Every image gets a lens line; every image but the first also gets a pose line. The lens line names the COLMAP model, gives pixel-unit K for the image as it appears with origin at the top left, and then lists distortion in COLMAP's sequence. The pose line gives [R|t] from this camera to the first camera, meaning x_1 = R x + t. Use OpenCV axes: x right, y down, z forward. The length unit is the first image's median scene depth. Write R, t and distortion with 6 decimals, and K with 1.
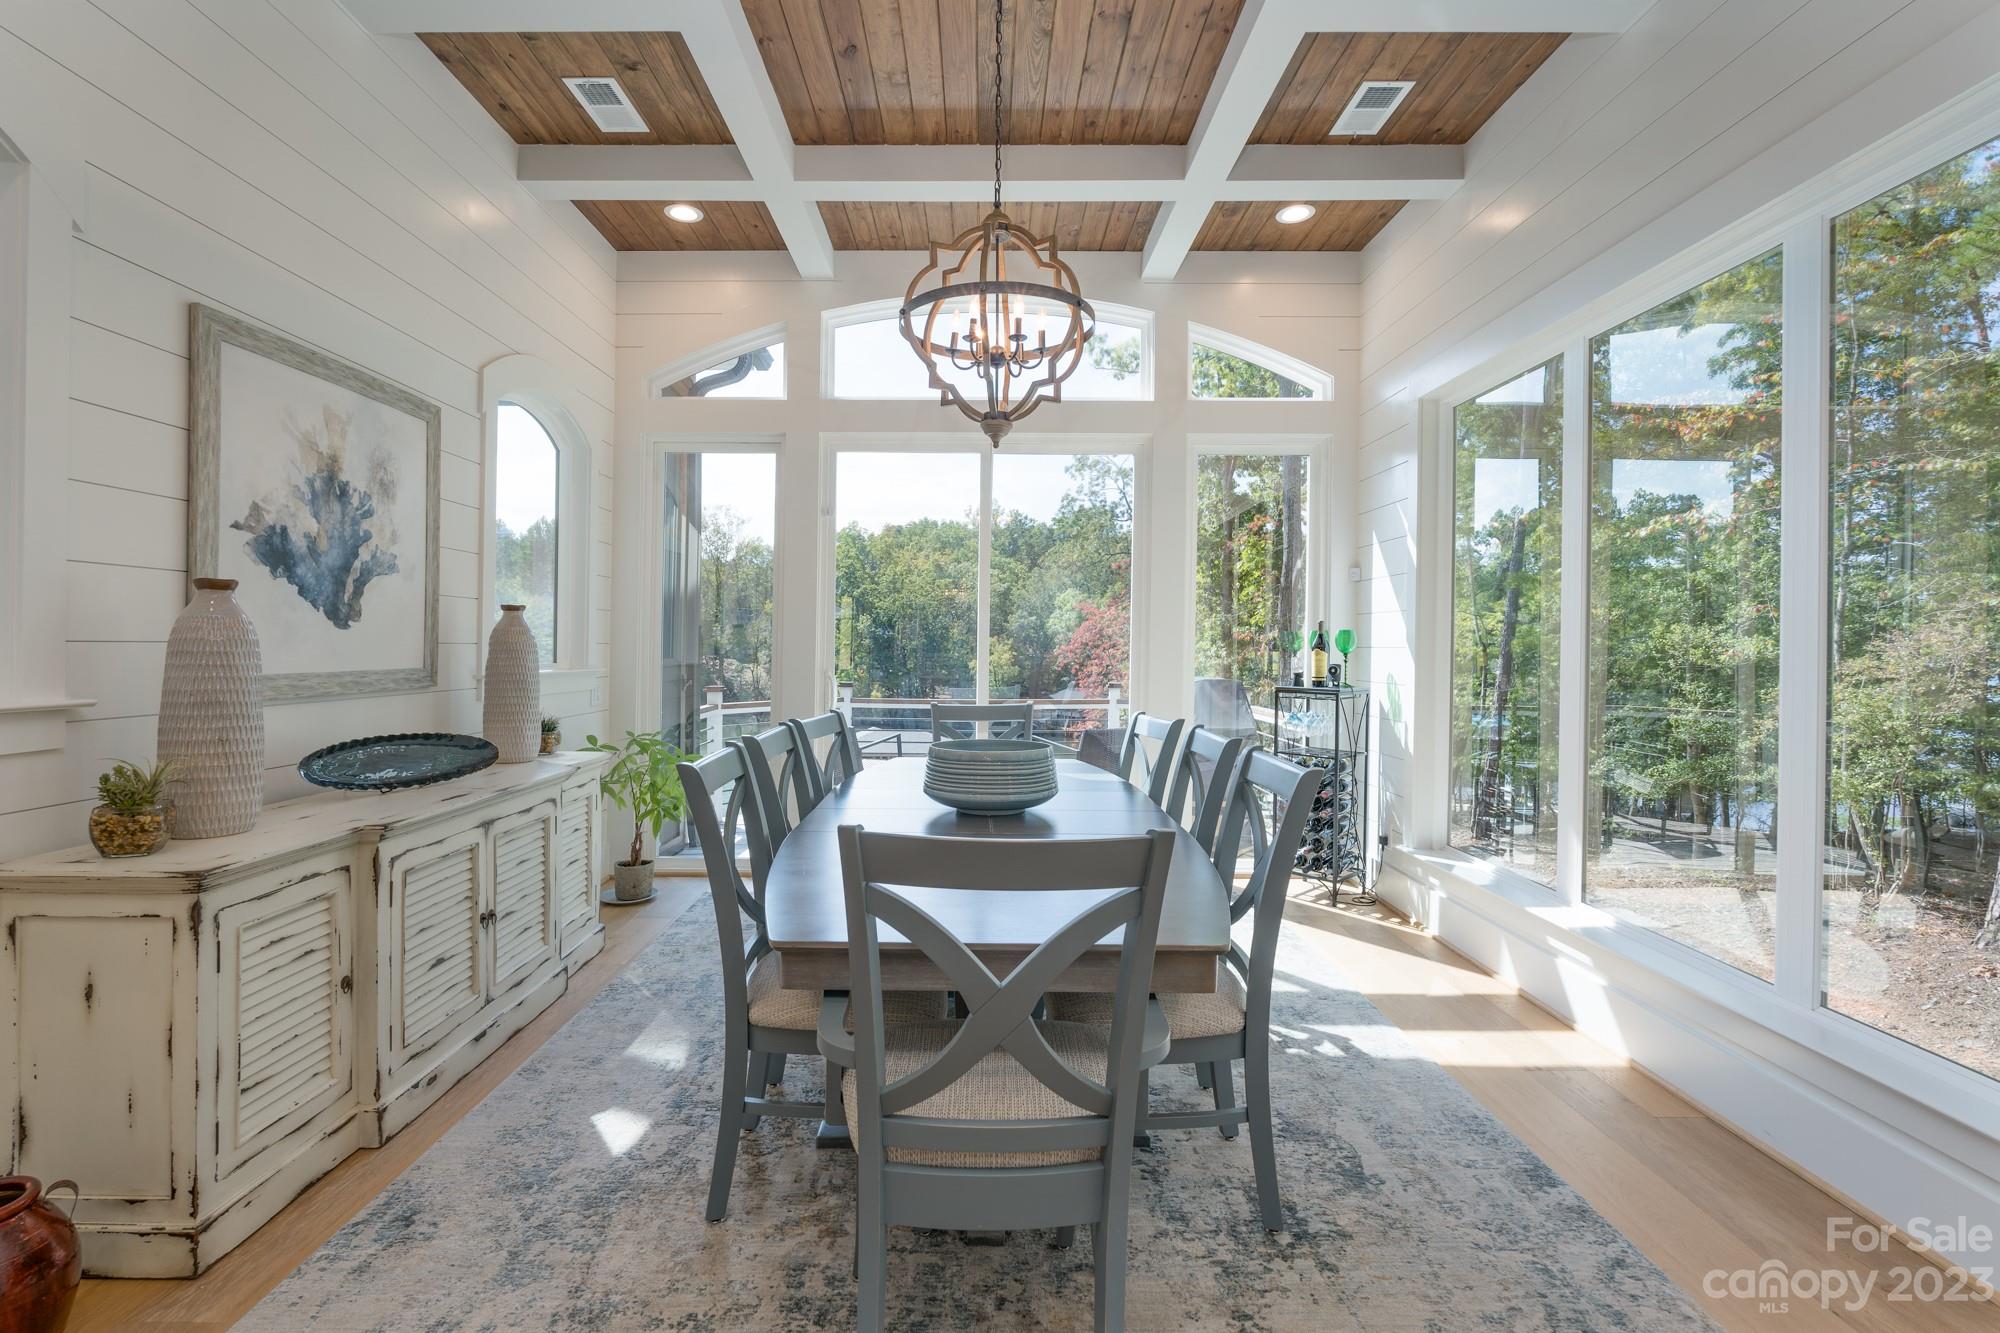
lens RADIAL K [[903.0, 0, 989.8], [0, 903.0, 647.3], [0, 0, 1]] dist [0.003195, -0.006151]
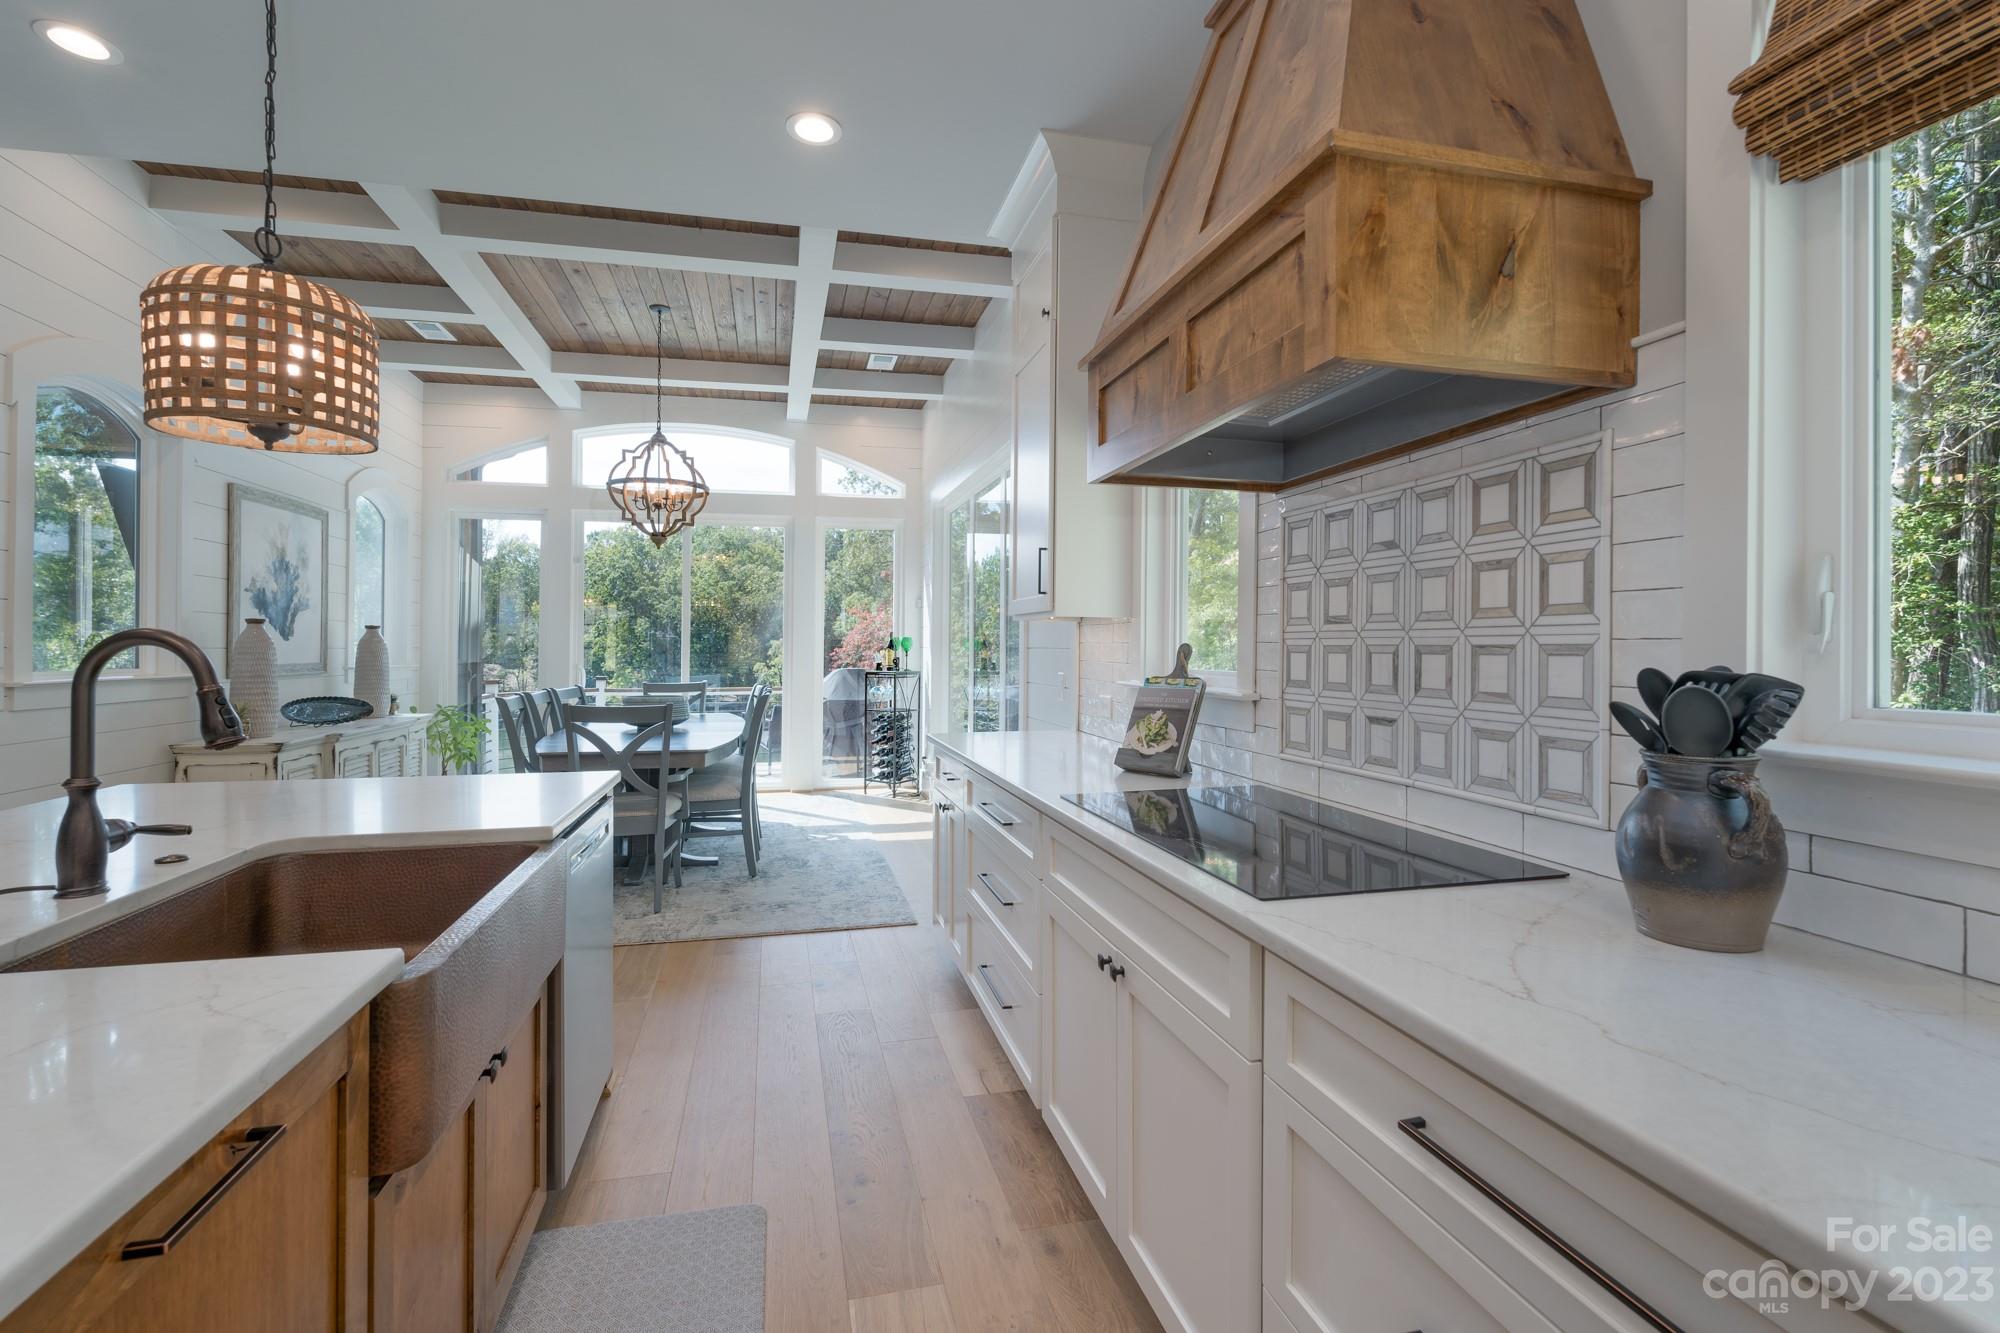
lens RADIAL K [[903.0, 0, 989.8], [0, 903.0, 647.3], [0, 0, 1]] dist [0.003195, -0.006151]
pose [[0.974707, -0.005799, 0.223410, 0.169509], [0.006280, 0.999979, -0.001442, 0.003047], [-0.223397, 0.002808, 0.974724, -0.692173]]
